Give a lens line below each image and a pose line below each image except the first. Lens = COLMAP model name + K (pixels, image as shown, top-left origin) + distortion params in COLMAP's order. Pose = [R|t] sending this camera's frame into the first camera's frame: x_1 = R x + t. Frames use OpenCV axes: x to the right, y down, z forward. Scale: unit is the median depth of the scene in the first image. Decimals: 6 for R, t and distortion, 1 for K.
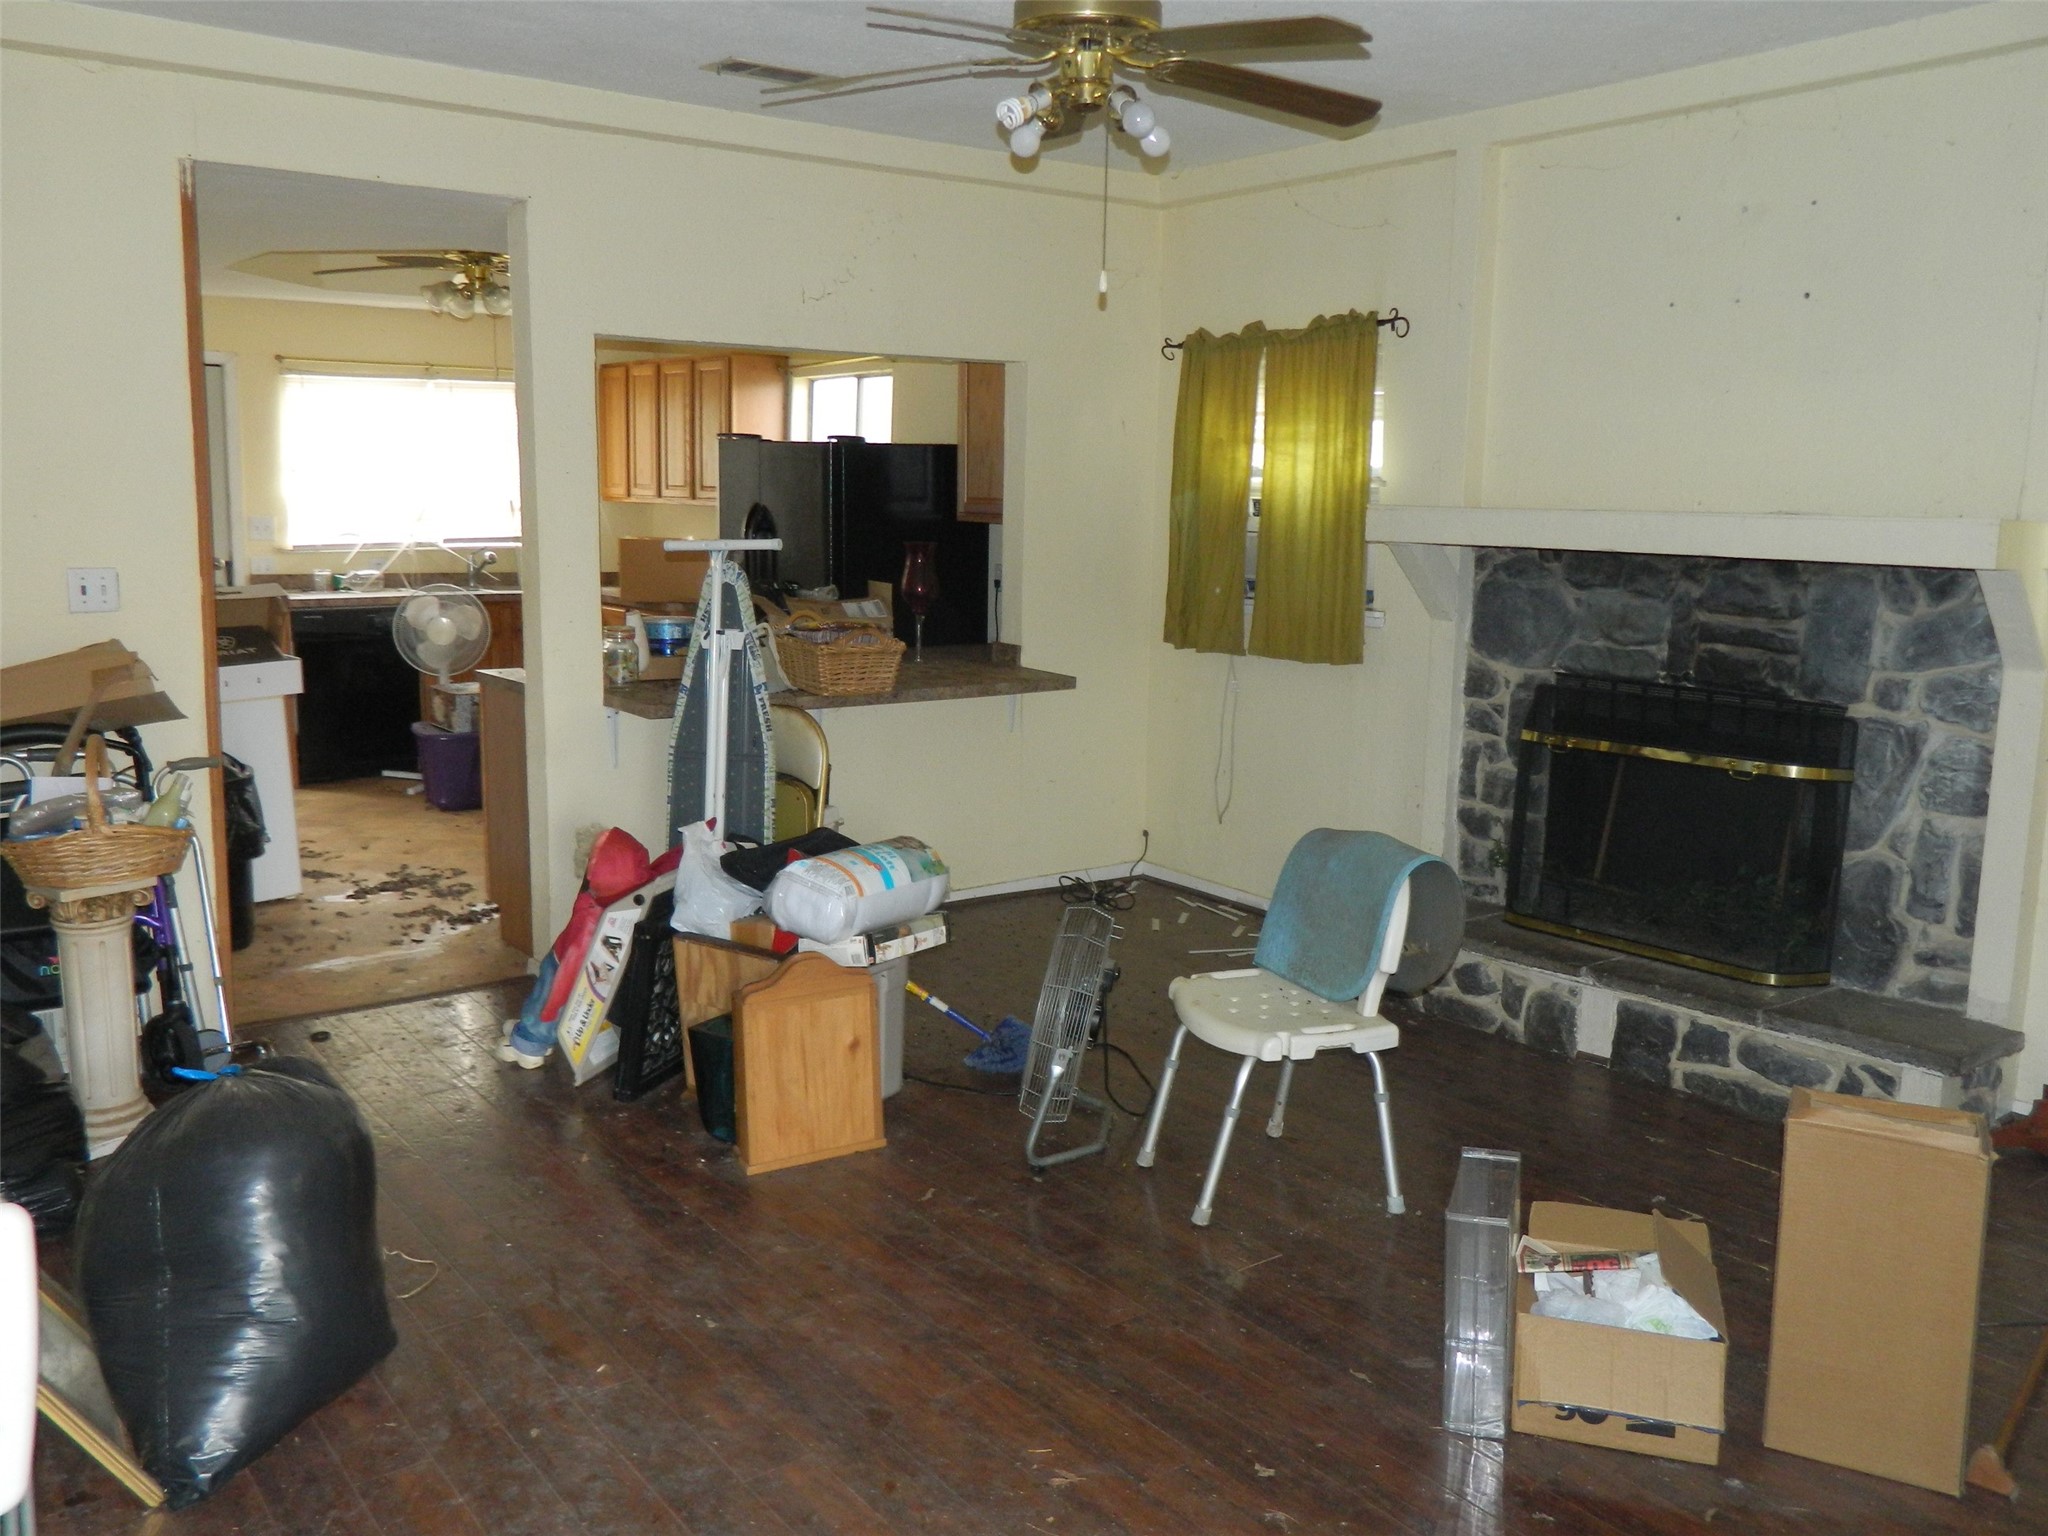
lens RADIAL K [[1716.1, 0, 1026.8], [0, 1716.1, 767.5], [0, 0, 1]] dist [0.001631, 0.000225]
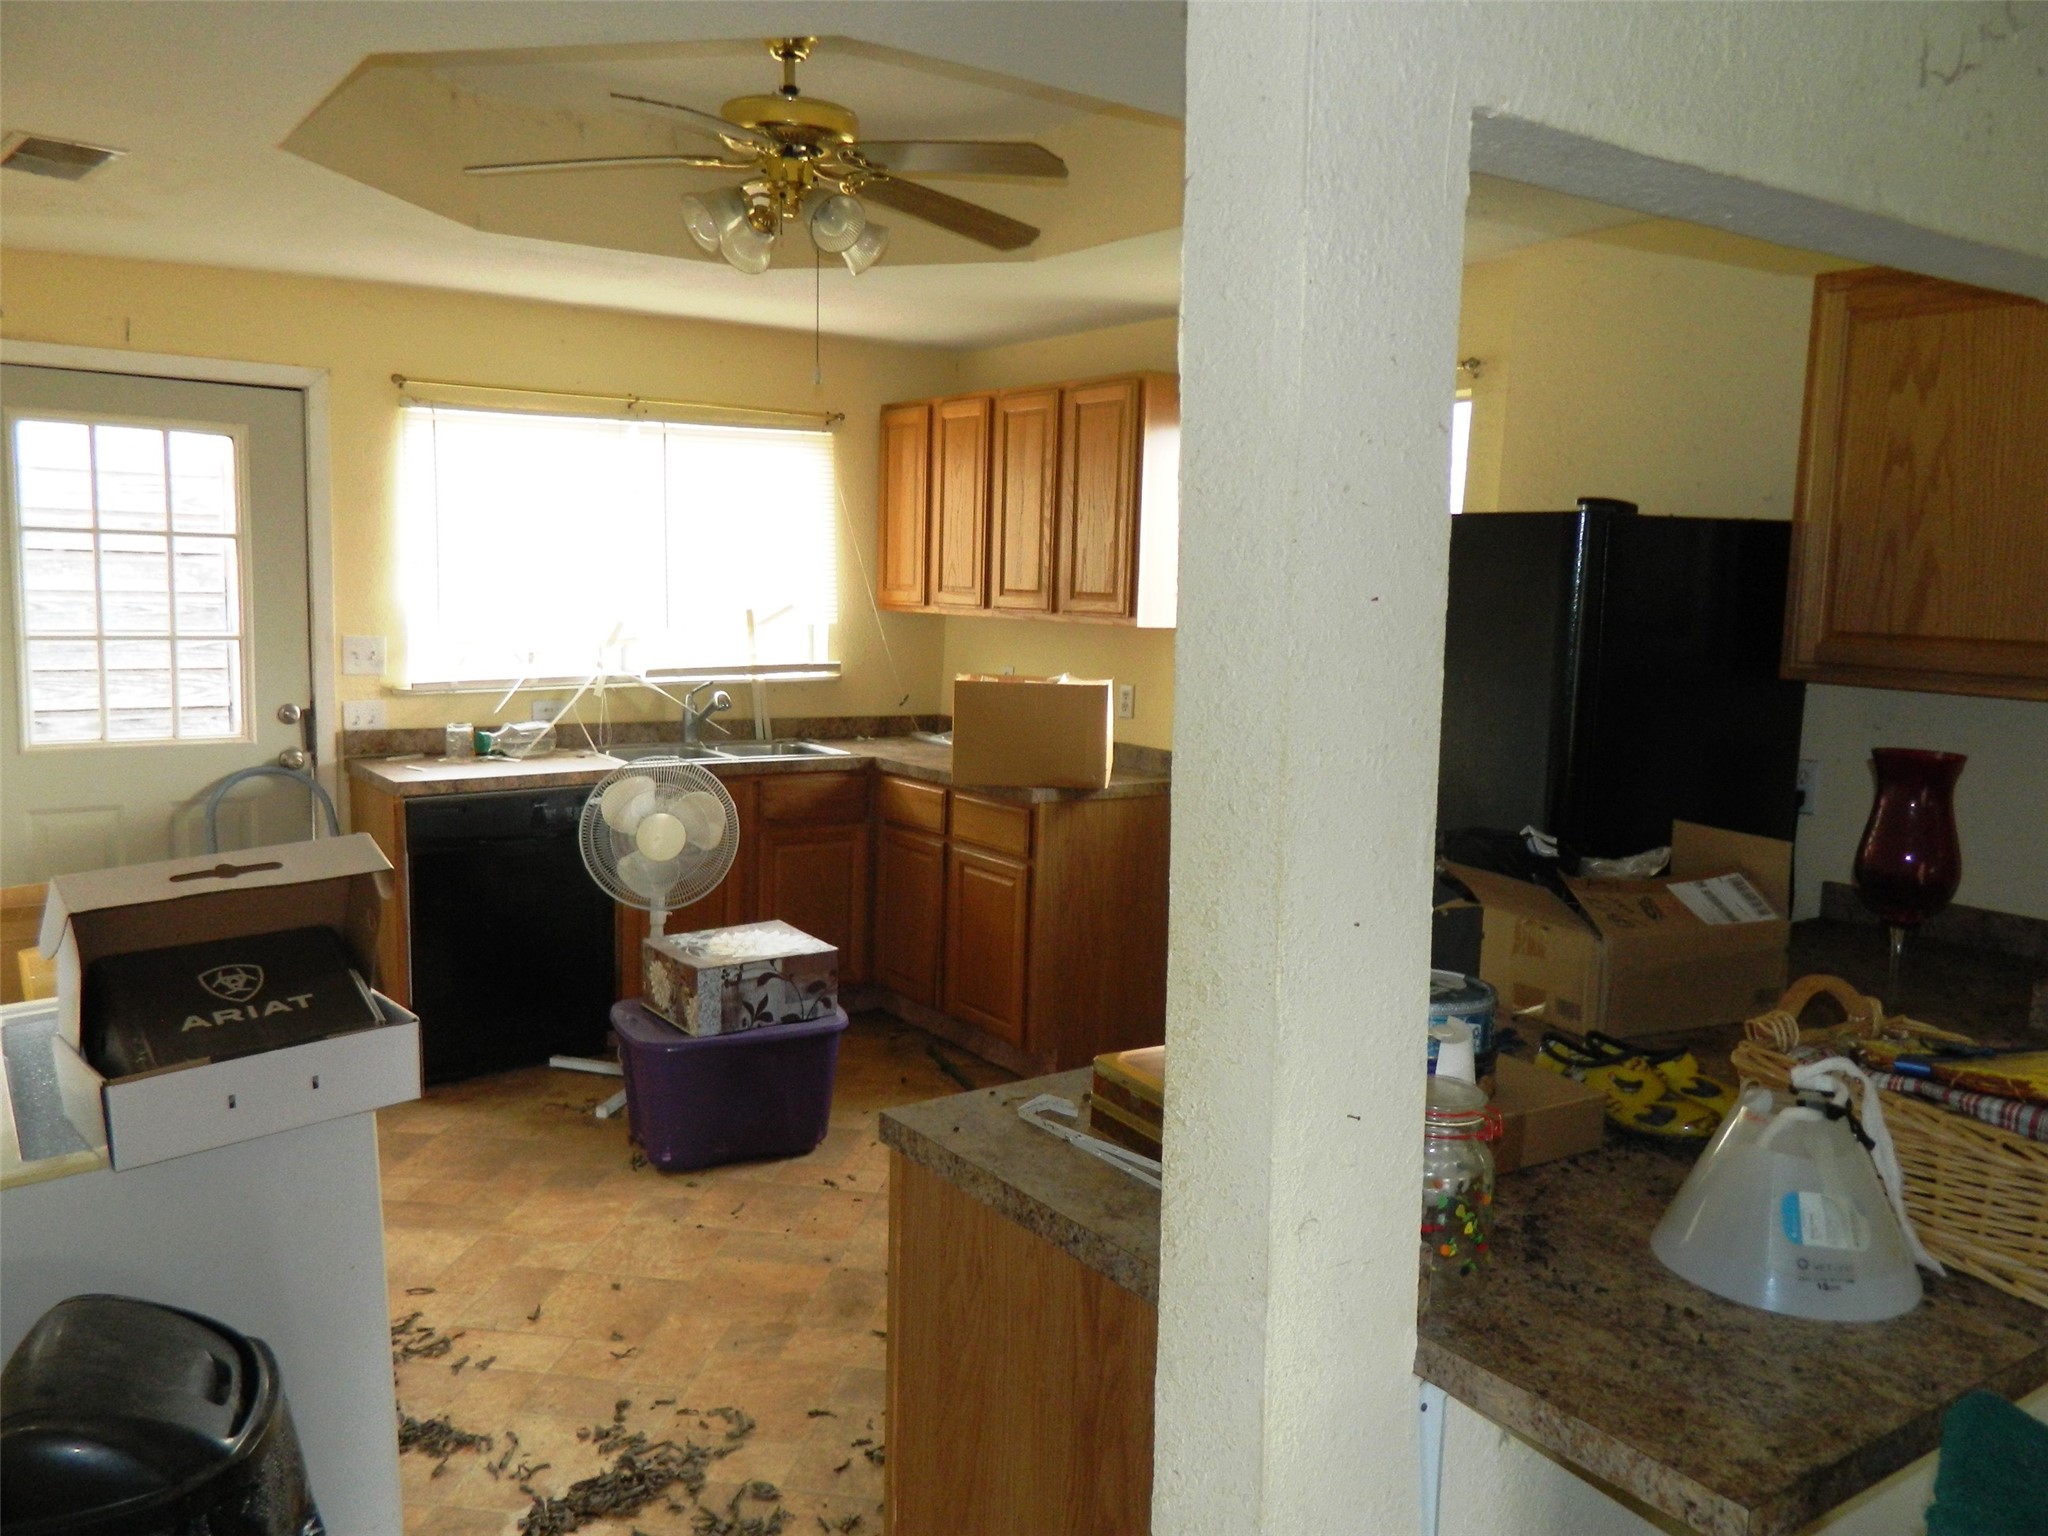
lens RADIAL K [[1549.2, 0, 1019.0], [0, 1549.2, 762.0], [0, 0, 1]] dist [0.030799, -0.010611]
pose [[0.999390, 0.008831, -0.033781, -0.190716], [-0.010191, 0.999135, -0.040310, -0.080889], [0.033396, 0.040630, 0.998616, 0.449892]]
